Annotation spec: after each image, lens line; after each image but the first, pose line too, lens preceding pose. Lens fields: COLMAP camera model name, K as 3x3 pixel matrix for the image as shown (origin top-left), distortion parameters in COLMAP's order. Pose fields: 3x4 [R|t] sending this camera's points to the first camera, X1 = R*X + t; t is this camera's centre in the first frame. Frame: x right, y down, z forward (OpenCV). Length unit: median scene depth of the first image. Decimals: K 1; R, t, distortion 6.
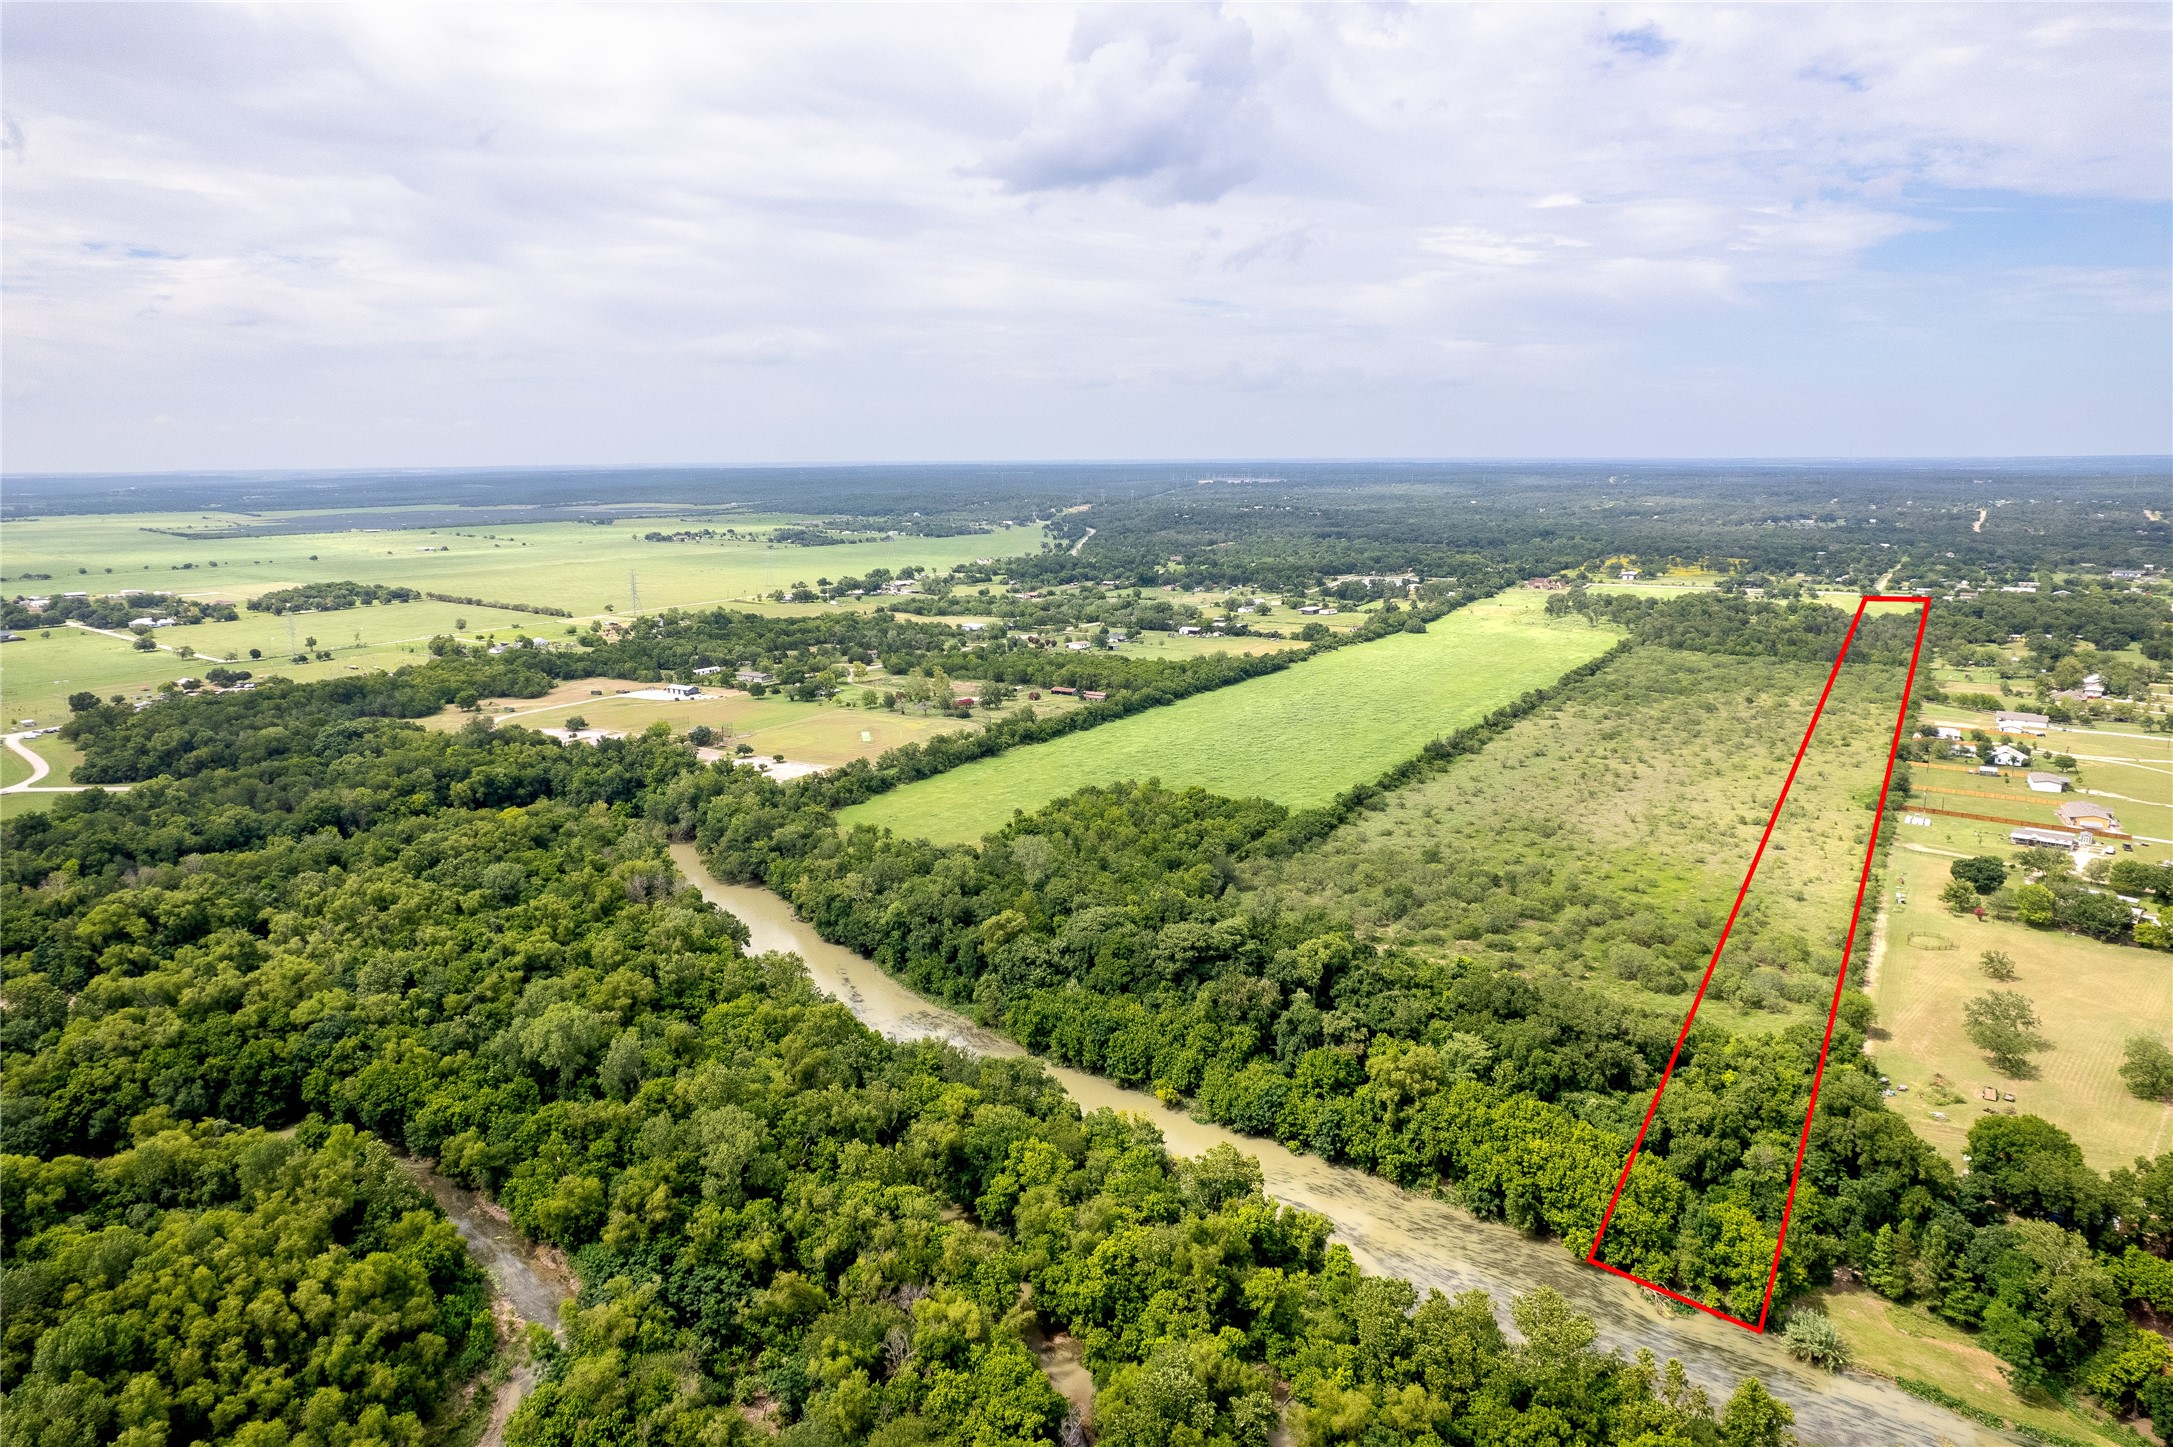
lens RADIAL K [[1381.8, 0, 1085.4], [0, 1381.8, 721.7], [0, 0, 1]] dist [-0.076894, 0.064700]
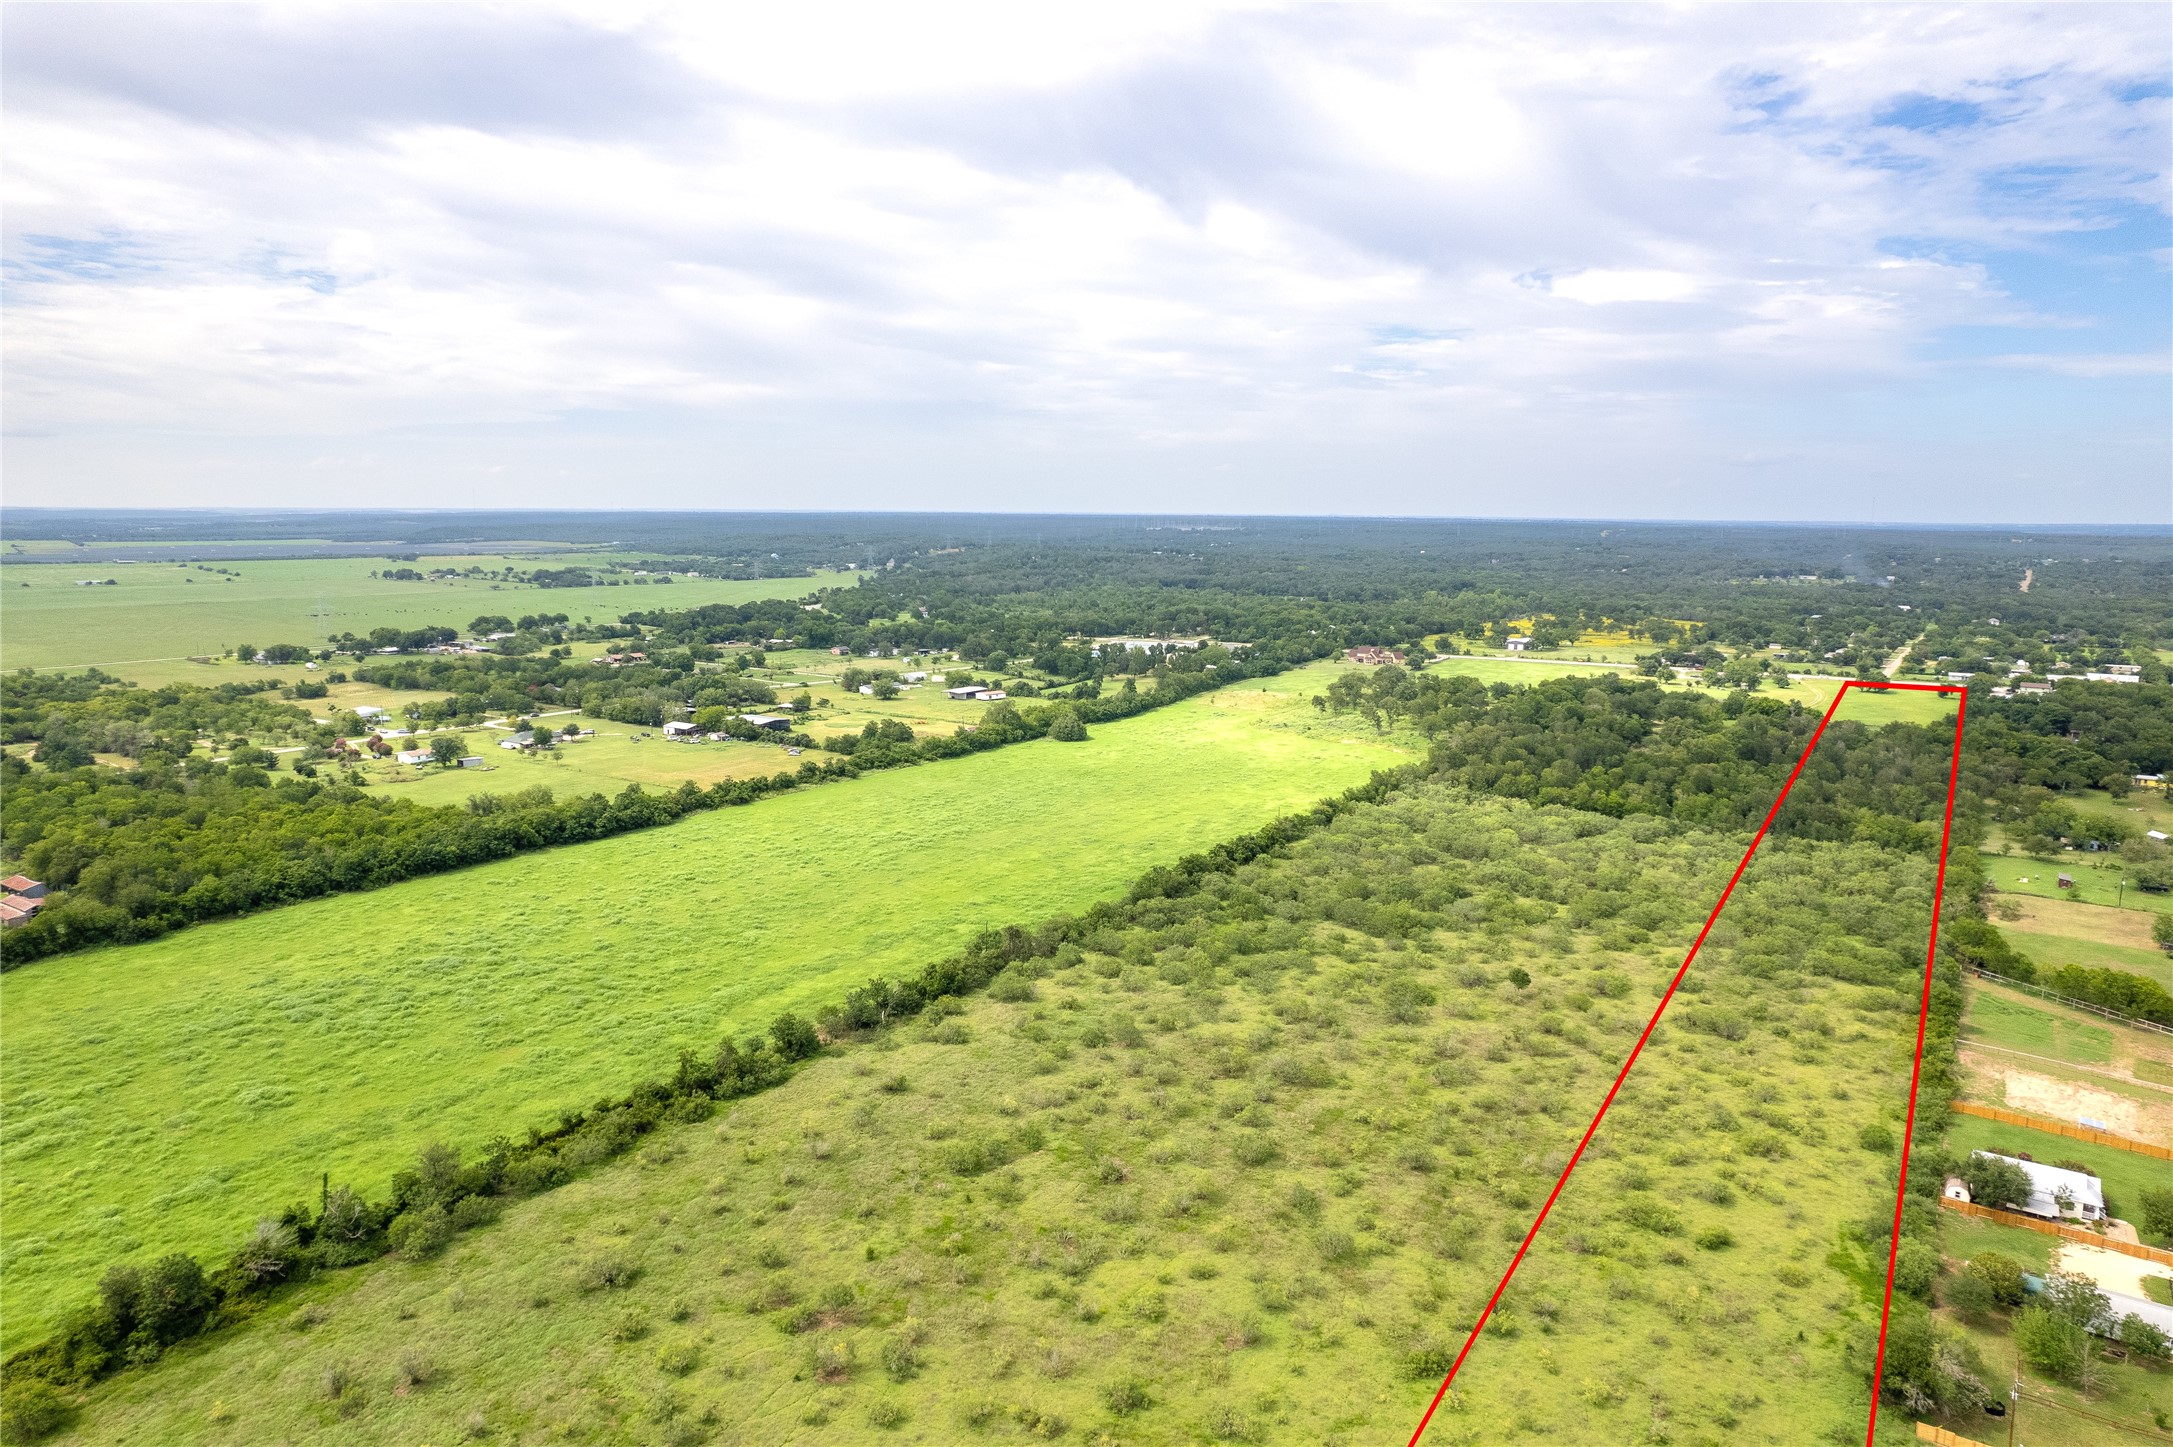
lens RADIAL K [[1381.8, 0, 1084.3], [0, 1381.8, 724.7], [0, 0, 1]] dist [-0.076894, 0.064700]
pose [[0.999679, 0.019298, -0.016404, 0.561272], [-0.019882, 0.999147, -0.036194, -0.109967], [0.015692, 0.036508, 0.999210, 0.920642]]
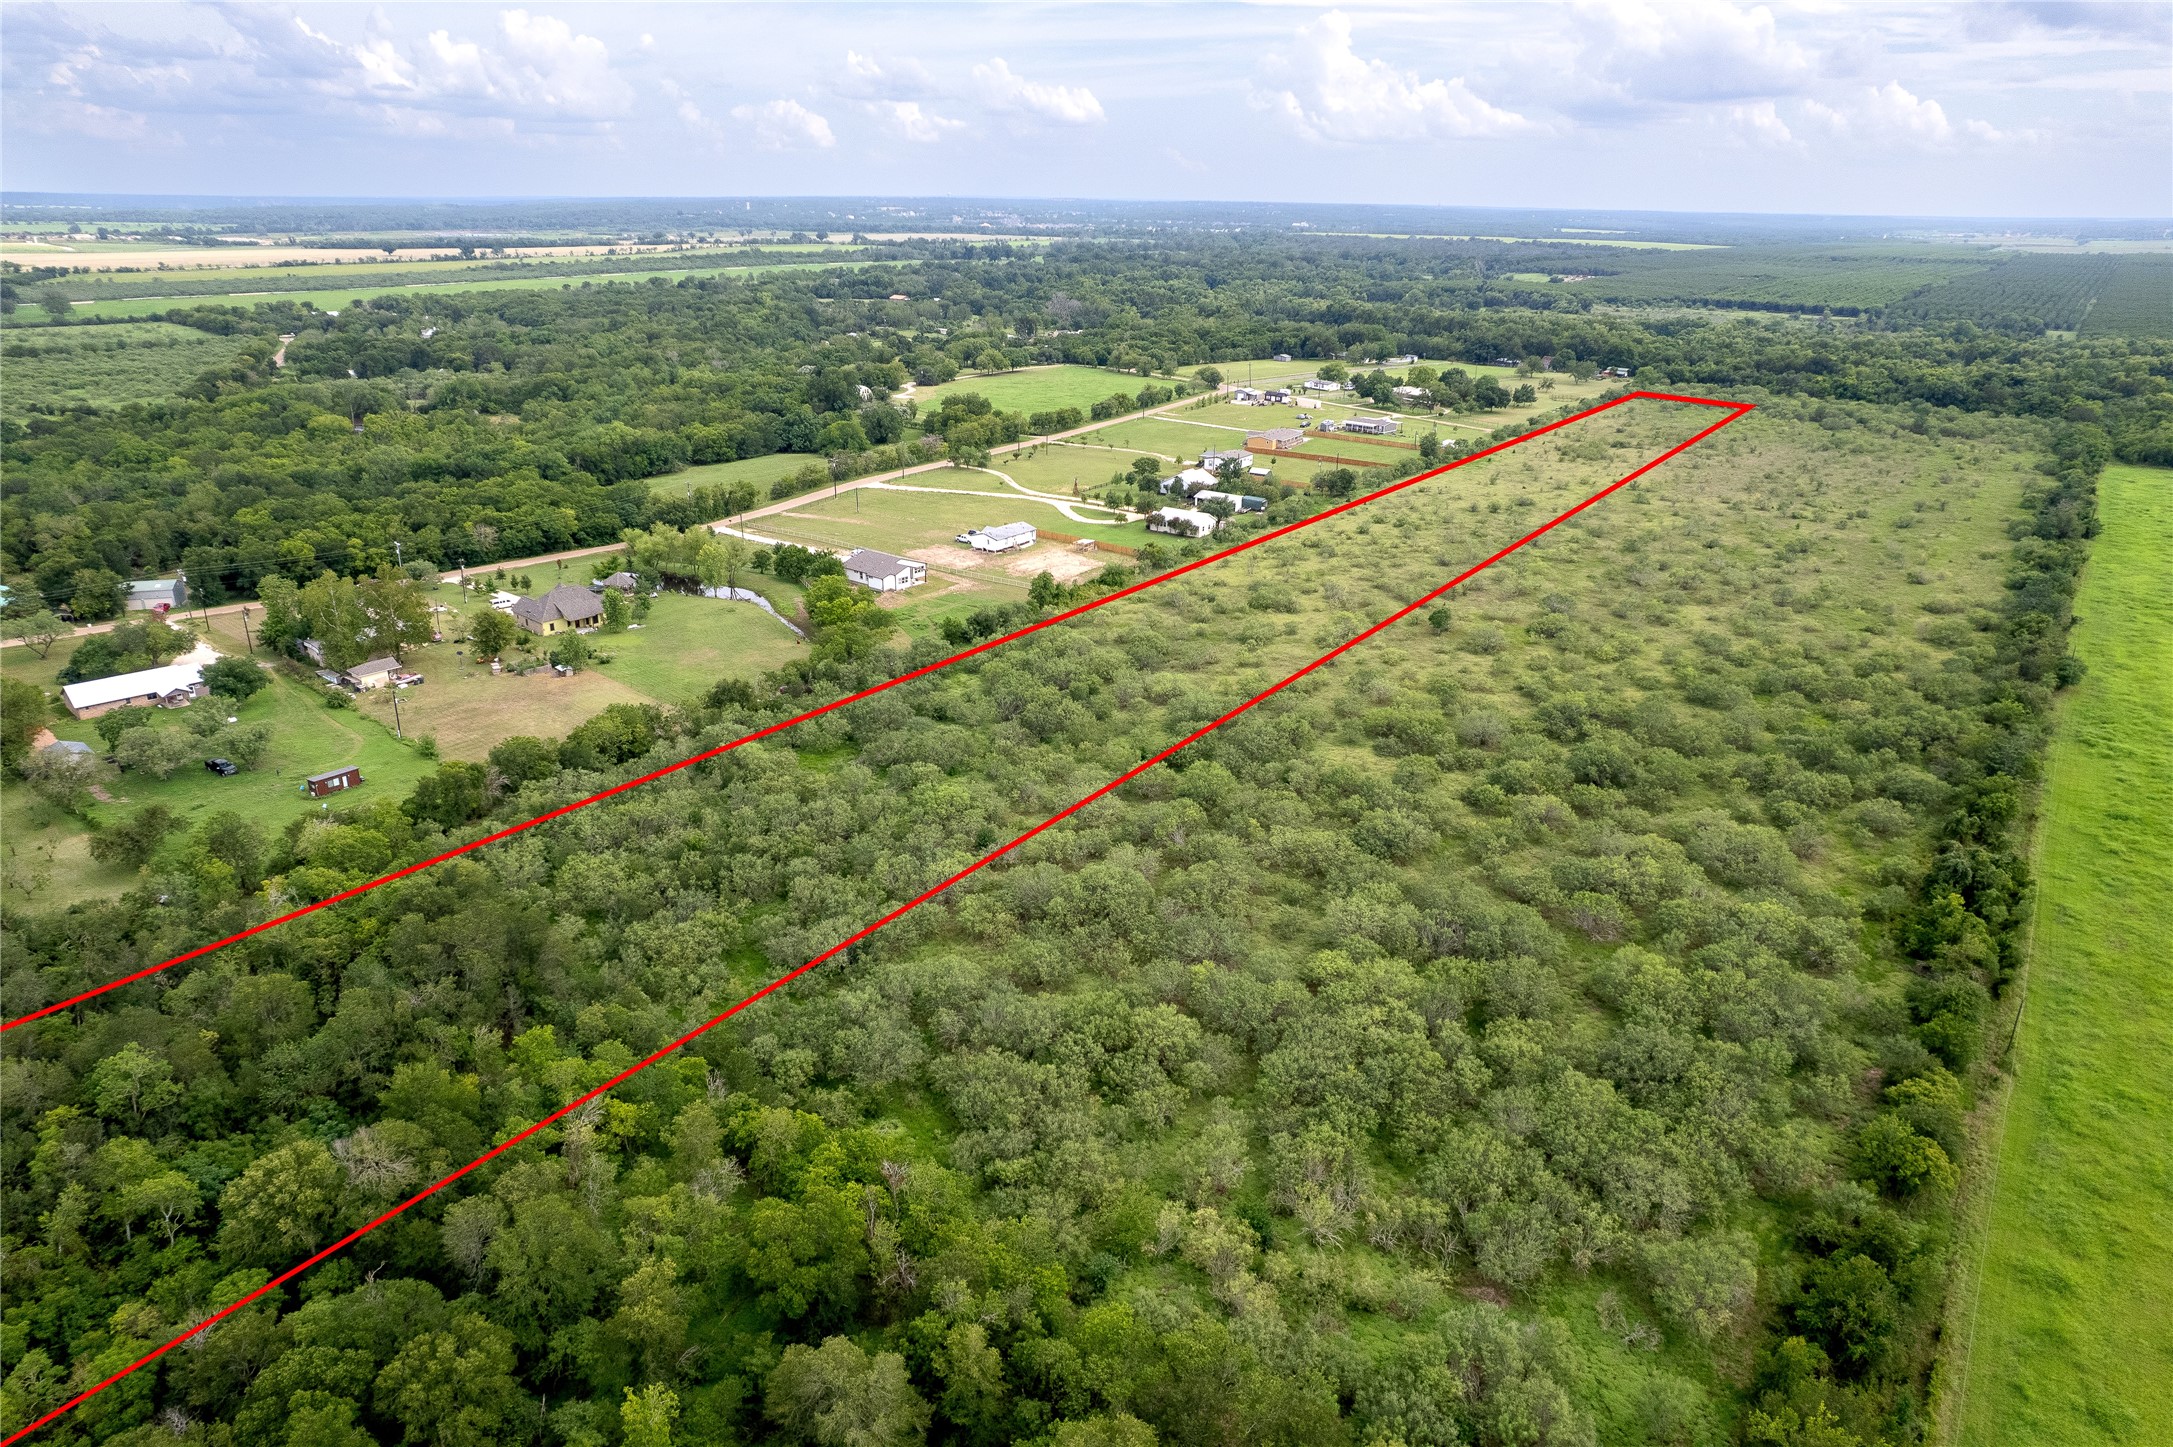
lens RADIAL K [[1381.8, 0, 1095.4], [0, 1381.8, 717.9], [0, 0, 1]] dist [-0.076894, 0.064700]
pose [[-0.998932, -0.014430, 0.043904, 0.847051], [0.010227, 0.857424, 0.514509, -0.278487], [-0.045069, 0.514408, -0.856360, 1.988255]]
